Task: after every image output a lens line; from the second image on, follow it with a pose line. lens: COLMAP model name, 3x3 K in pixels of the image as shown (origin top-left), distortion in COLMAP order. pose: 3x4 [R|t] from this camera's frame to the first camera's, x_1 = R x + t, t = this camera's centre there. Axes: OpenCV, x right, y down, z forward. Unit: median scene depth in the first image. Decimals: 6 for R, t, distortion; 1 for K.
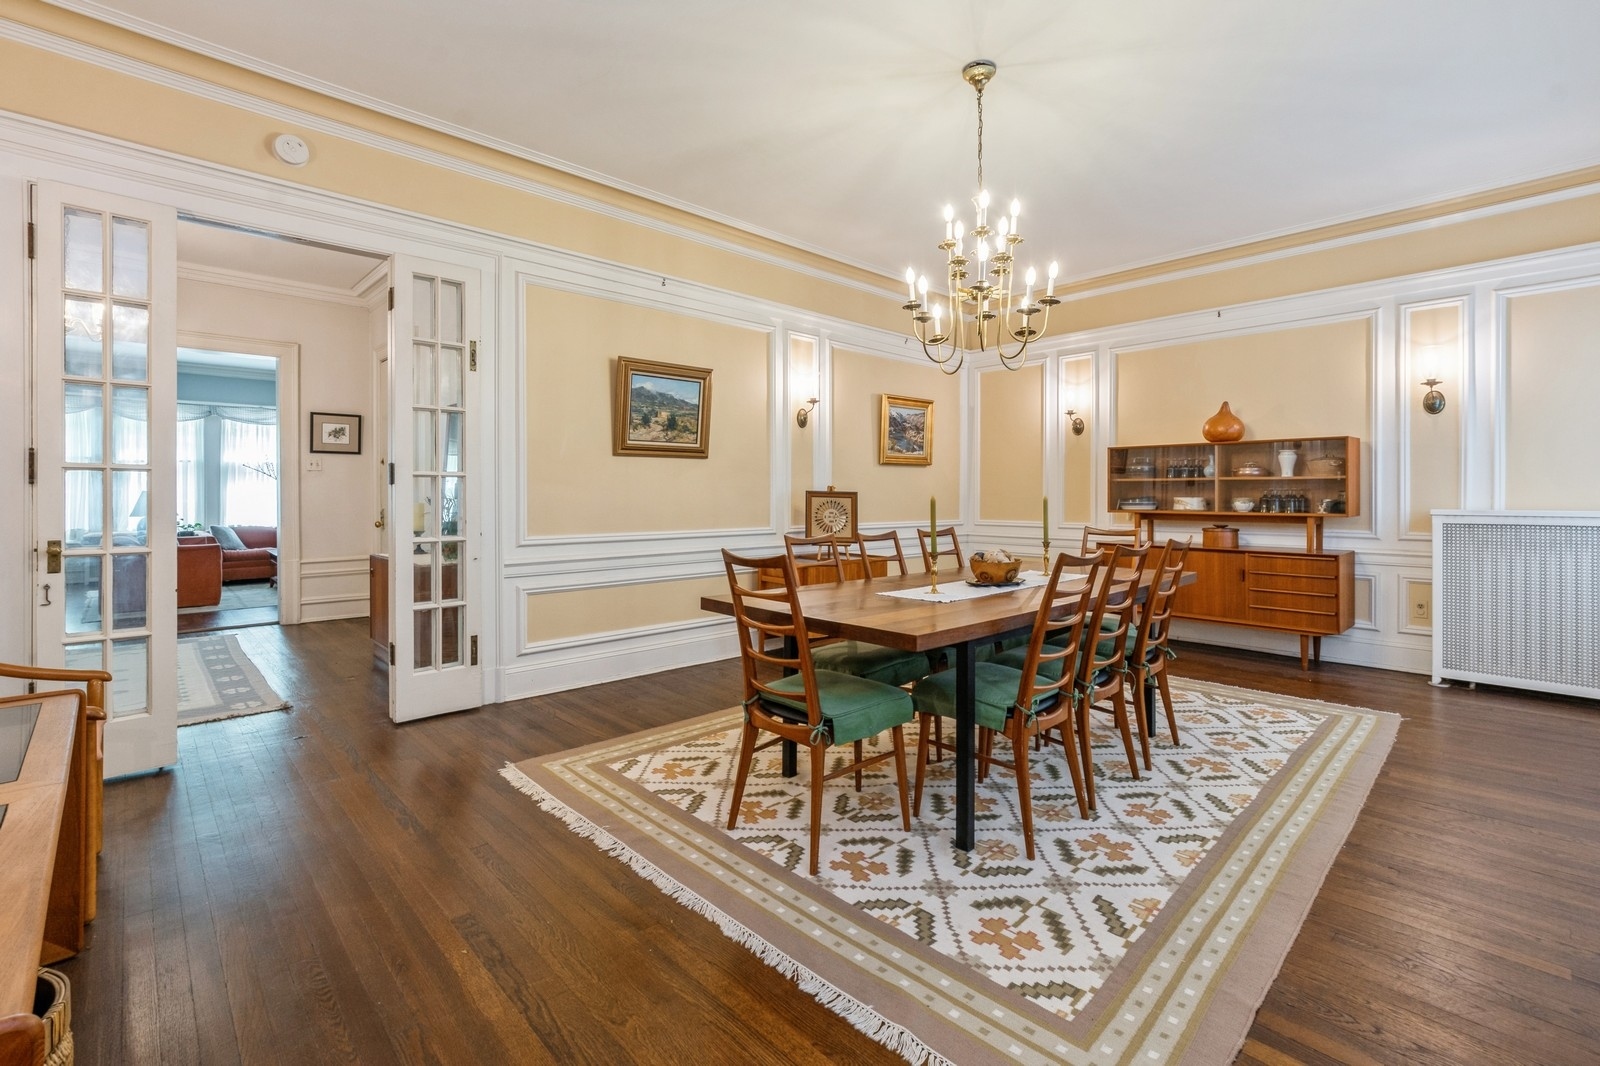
lens RADIAL K [[725.6, 0, 803.6], [0, 725.6, 491.0], [0, 0, 1]] dist [-0.009120, -0.000493]
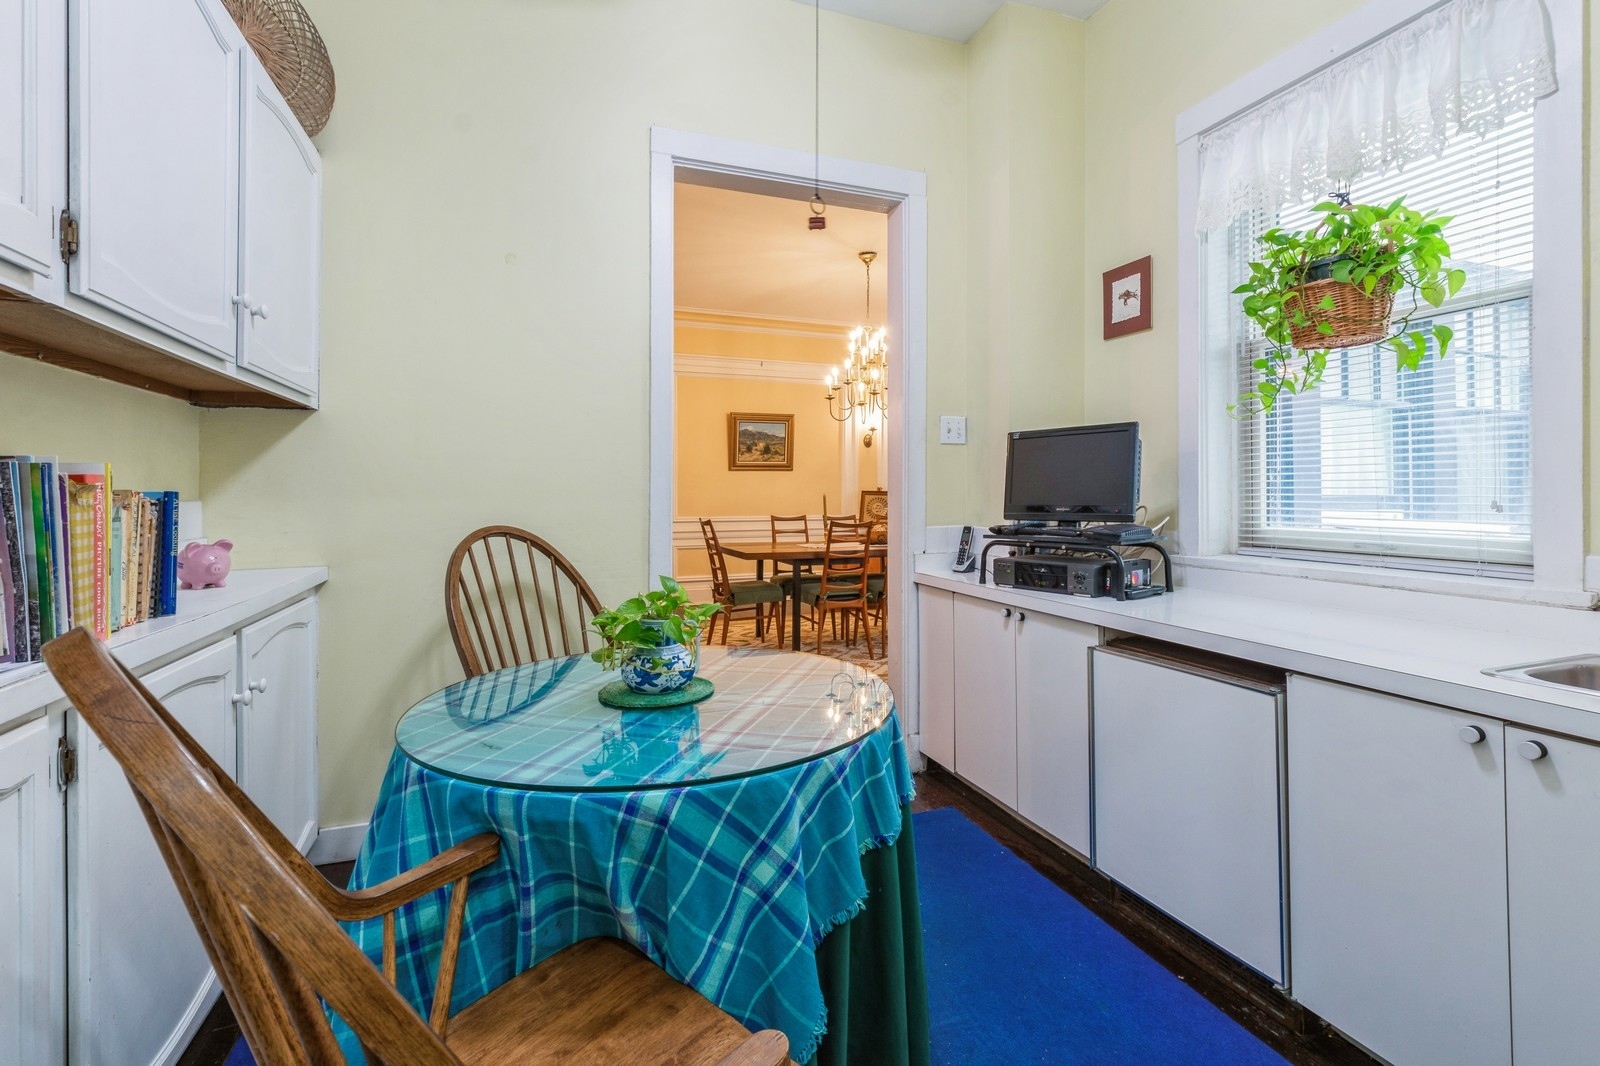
lens RADIAL K [[725.6, 0, 803.6], [0, 725.6, 491.0], [0, 0, 1]] dist [-0.009120, -0.000493]
pose [[0.922685, -0.002879, -0.385545, 0.513344], [0.003527, 0.999993, 0.000973, -0.001805], [0.385540, -0.002258, 0.922689, -0.465016]]
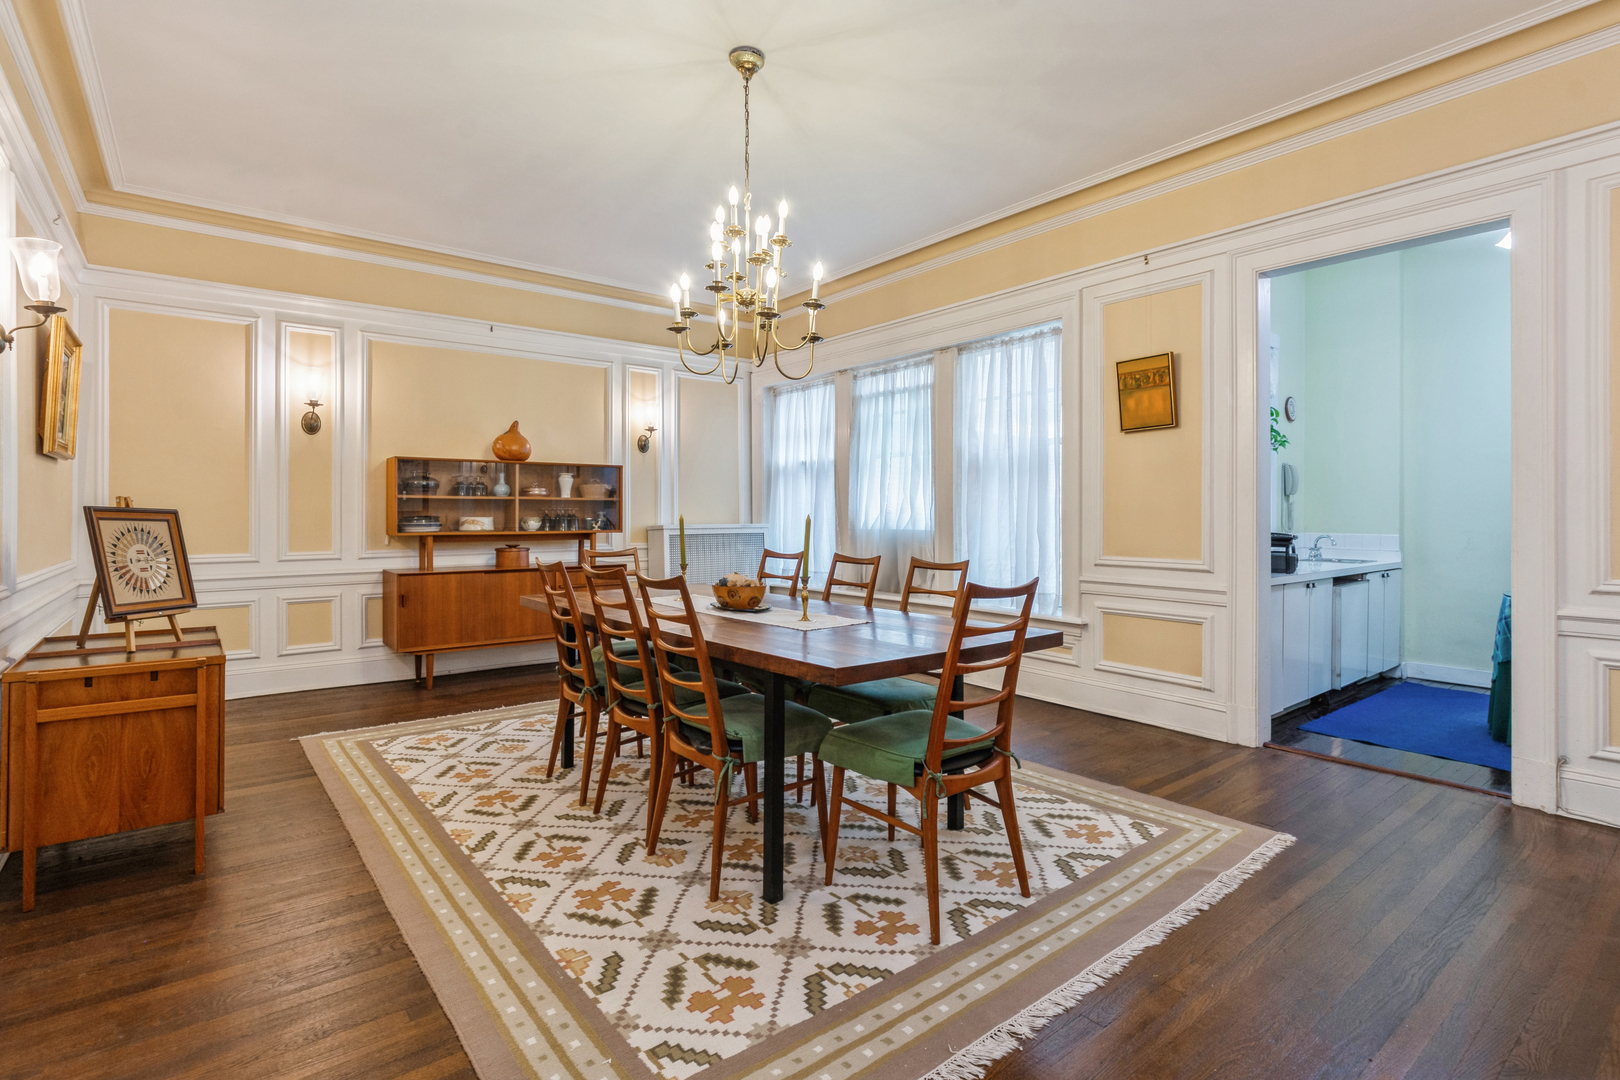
lens RADIAL K [[773.0, 0, 813.4], [0, 773.0, 510.2], [0, 0, 1]] dist [0.000041, -0.000228]
pose [[0.080818, 0.003560, 0.996723, -0.488514], [-0.006429, 0.999975, -0.003051, 0.000391], [-0.996708, -0.006161, 0.080839, 0.549116]]
